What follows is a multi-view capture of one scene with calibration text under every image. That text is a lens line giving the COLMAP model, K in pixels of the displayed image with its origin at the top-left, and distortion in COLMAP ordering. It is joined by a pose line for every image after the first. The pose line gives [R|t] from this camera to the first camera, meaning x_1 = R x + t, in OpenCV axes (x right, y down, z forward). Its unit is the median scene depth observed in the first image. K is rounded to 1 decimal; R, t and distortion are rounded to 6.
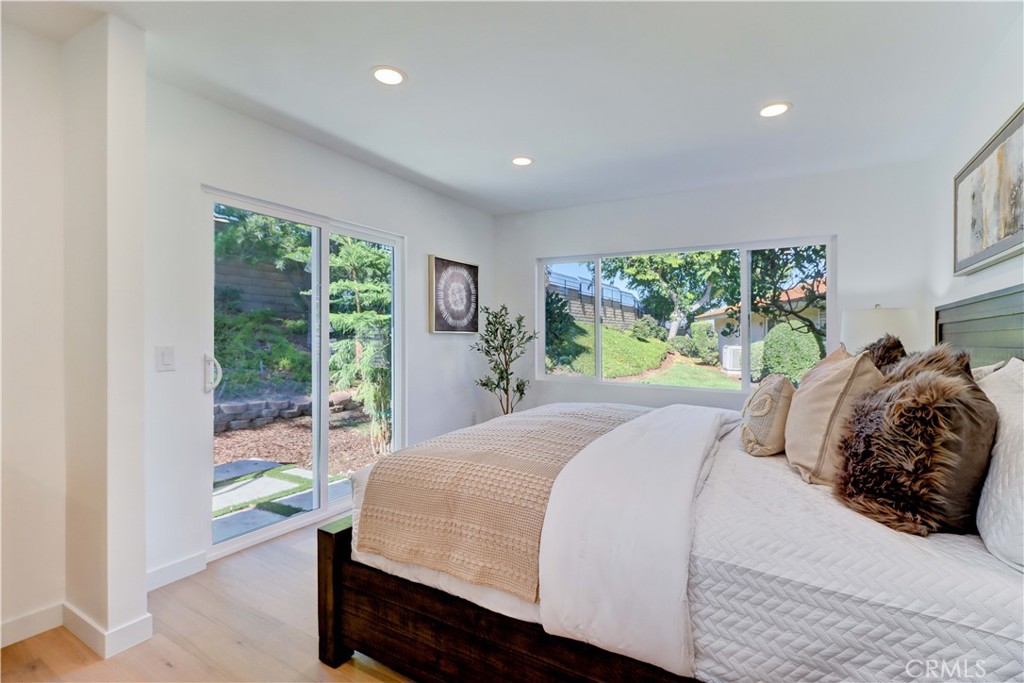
lens RADIAL K [[475.9, 0, 511.7], [0, 475.9, 334.0], [0, 0, 1]] dist [0.005410, -0.005146]
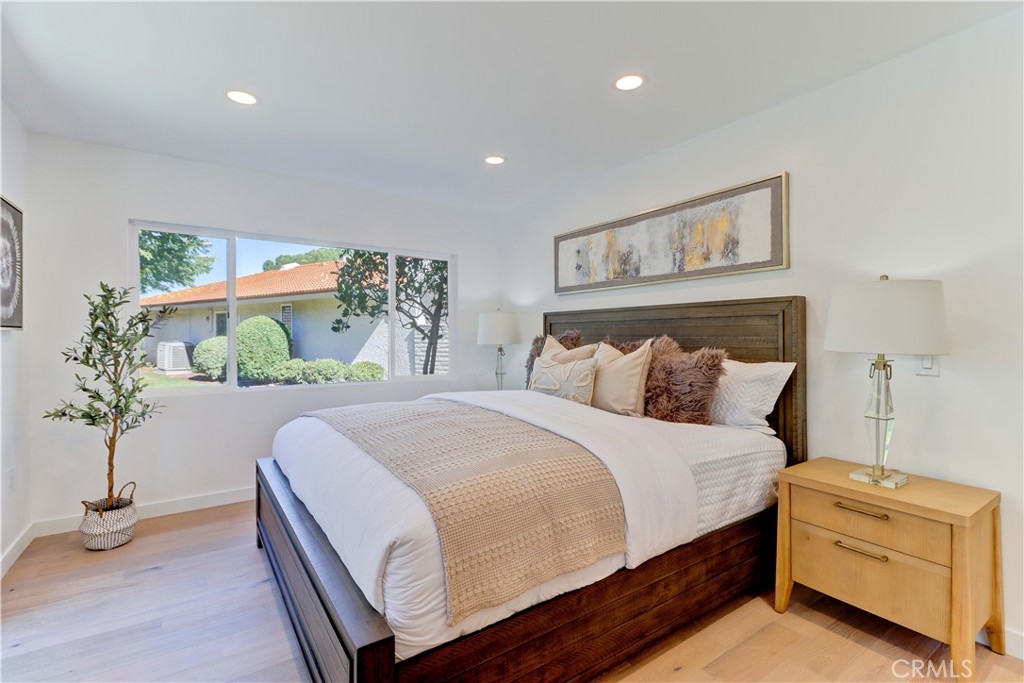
lens RADIAL K [[475.9, 0, 512.1], [0, 475.9, 332.7], [0, 0, 1]] dist [0.005410, -0.005146]
pose [[0.420993, -0.007990, 0.907029, -0.921628], [0.001404, 0.999966, 0.008157, -0.003487], [-0.907063, -0.002161, 0.420990, 0.589663]]
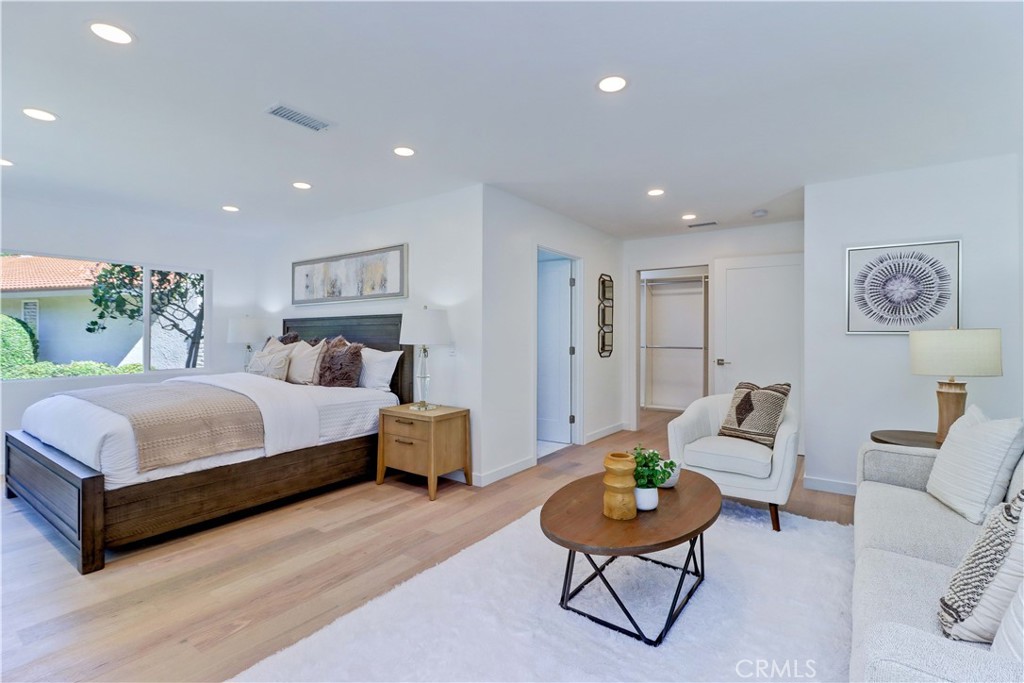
lens RADIAL K [[475.9, 0, 520.5], [0, 475.9, 328.8], [0, 0, 1]] dist [0.005410, -0.005146]
pose [[0.072970, 0.001209, 0.997333, -1.743241], [-0.003547, 0.999993, -0.000953, -0.019177], [-0.997328, -0.003468, 0.072973, -0.351079]]
